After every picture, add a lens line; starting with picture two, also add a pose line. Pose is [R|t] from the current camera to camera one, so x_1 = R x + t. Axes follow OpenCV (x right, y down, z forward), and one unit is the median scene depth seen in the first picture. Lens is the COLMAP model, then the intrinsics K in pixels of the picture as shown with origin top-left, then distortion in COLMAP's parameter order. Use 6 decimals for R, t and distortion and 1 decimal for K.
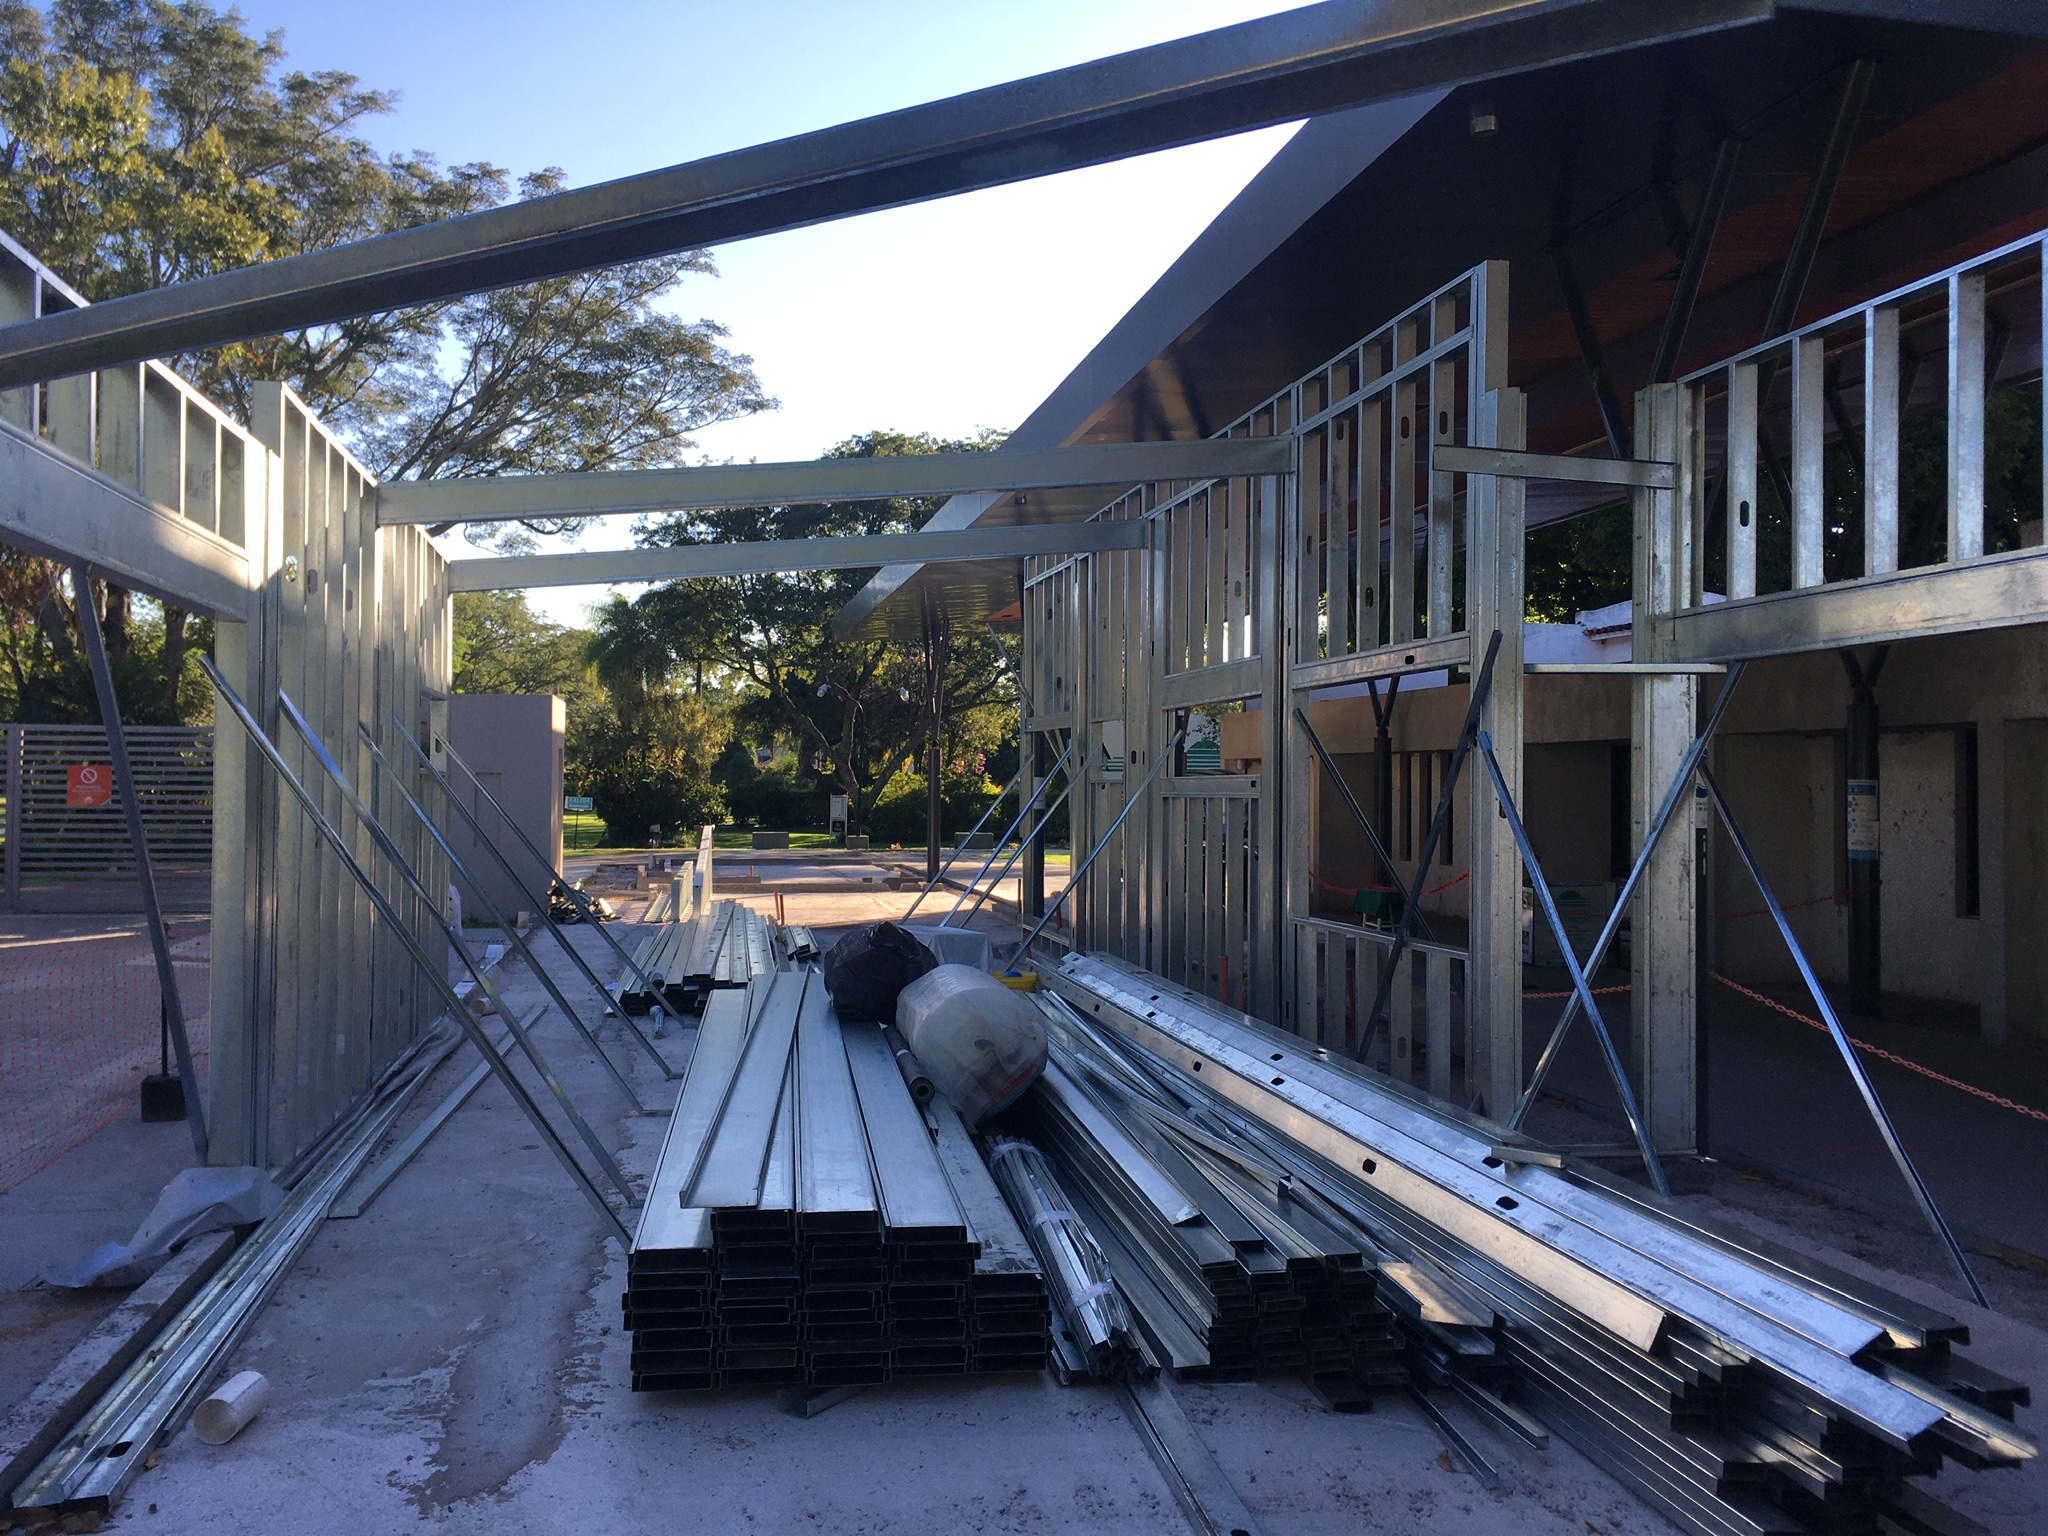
lens RADIAL K [[1686.9, 0, 1011.6], [0, 1686.9, 768.6], [0, 0, 1]] dist [0.076453, -0.114072]
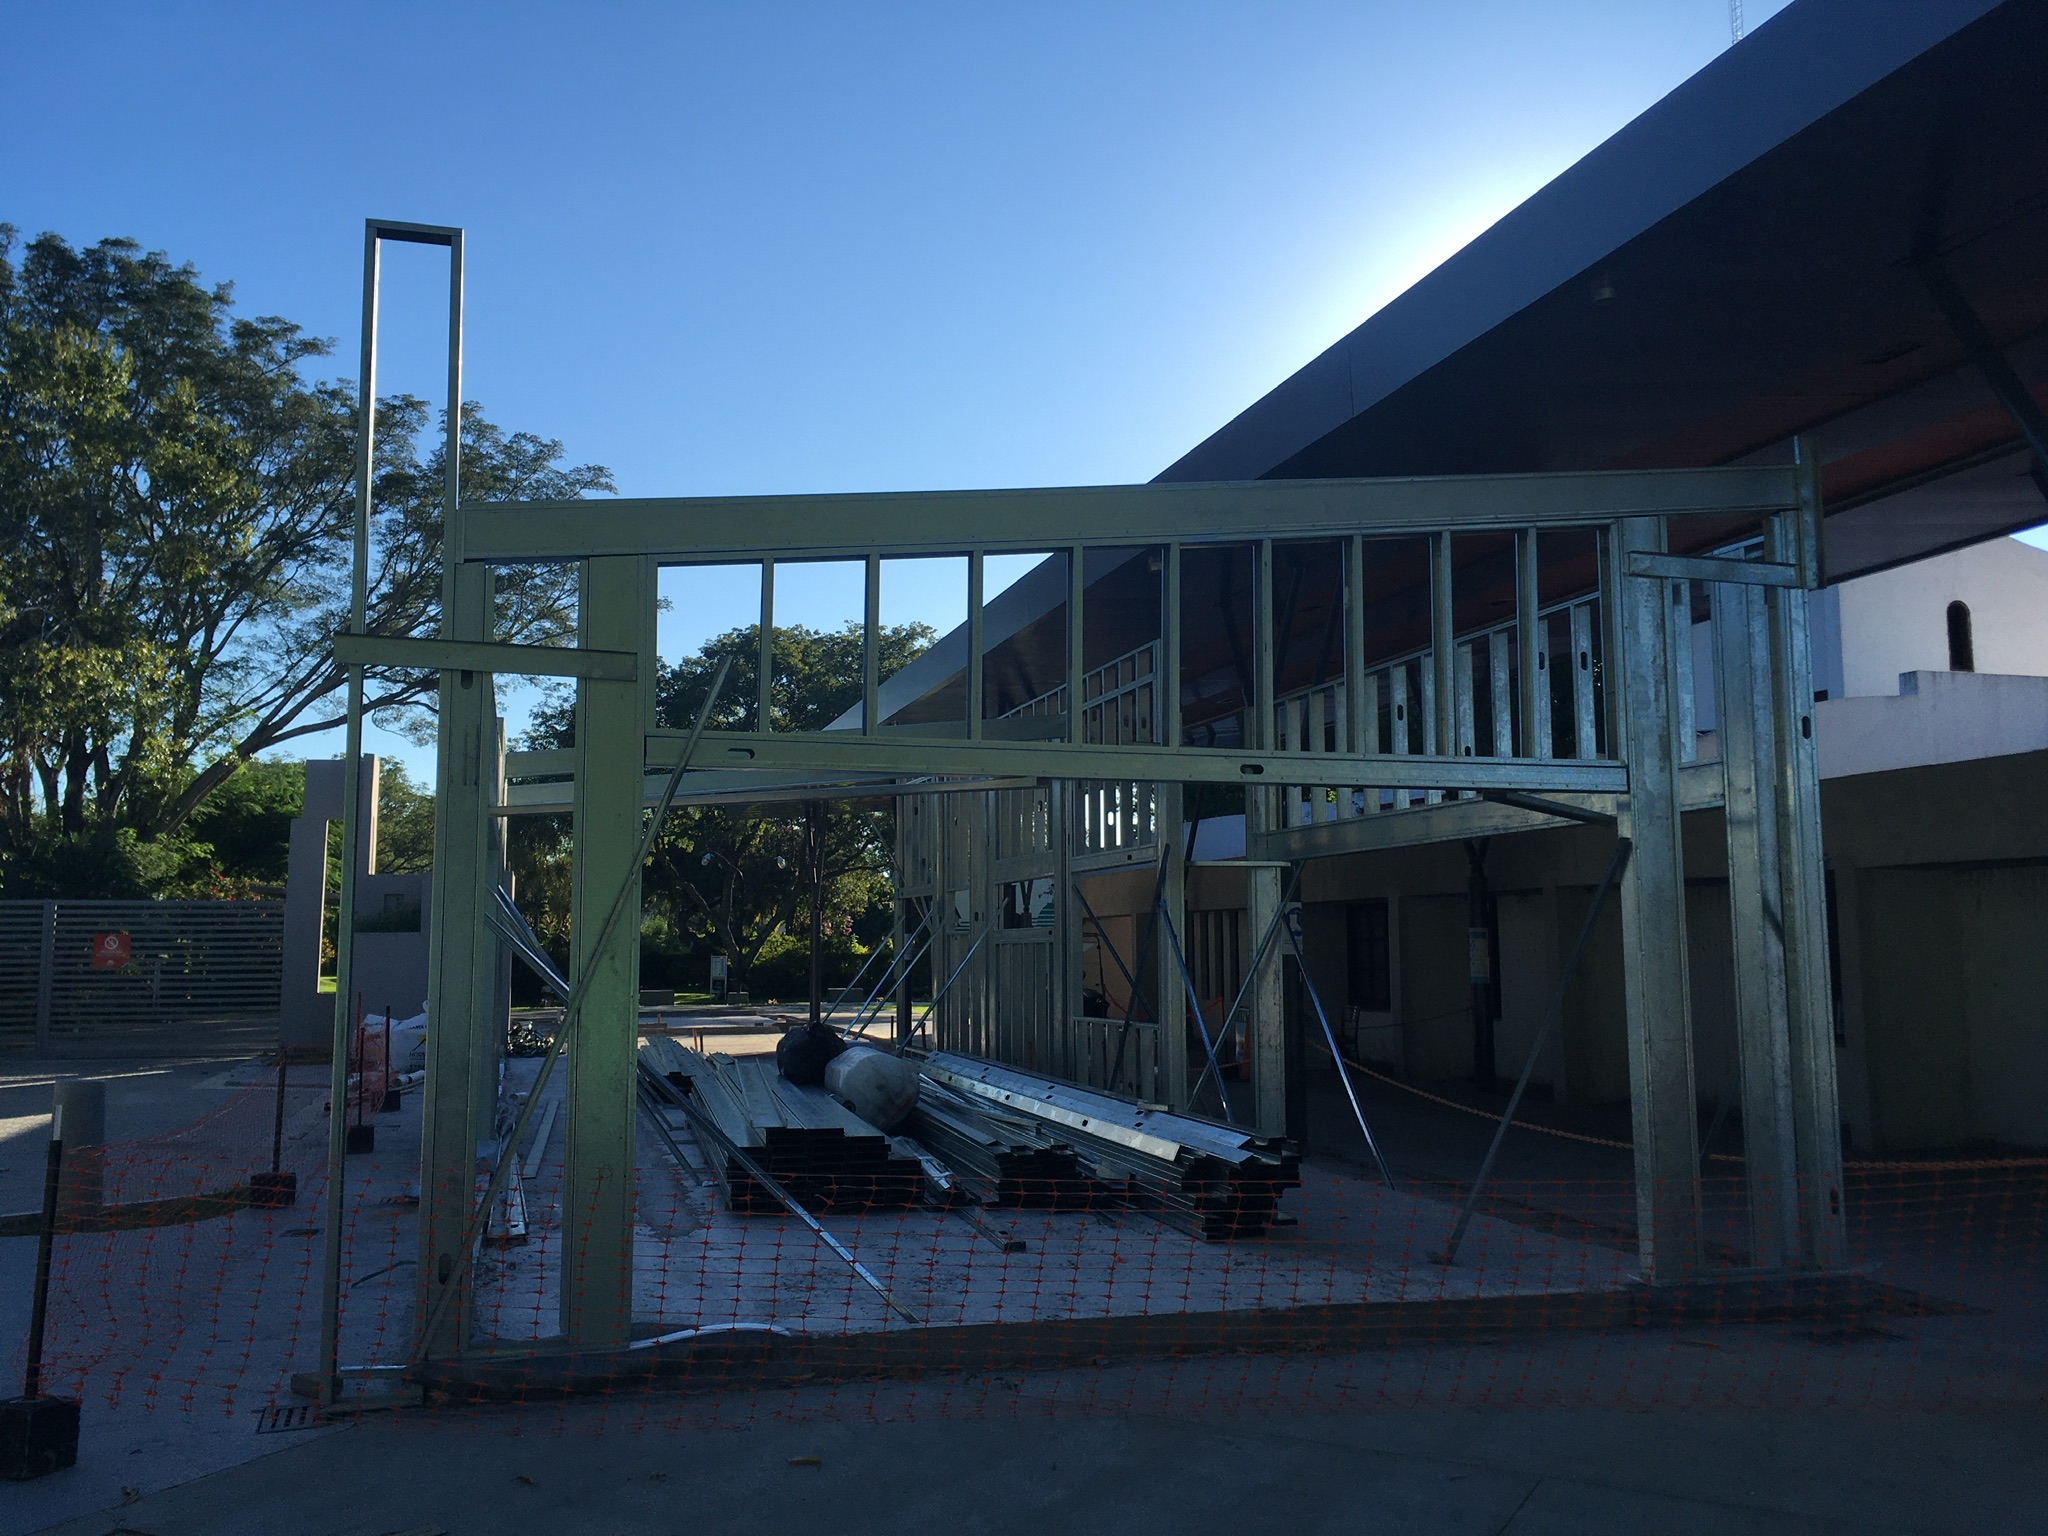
lens RADIAL K [[1686.9, 0, 1011.6], [0, 1686.9, 768.6], [0, 0, 1]] dist [0.076453, -0.114072]
pose [[0.996617, -0.002130, 0.082164, -0.005344], [0.009949, 0.995440, -0.094873, 0.001563], [-0.081587, 0.095370, 0.992093, -0.151708]]
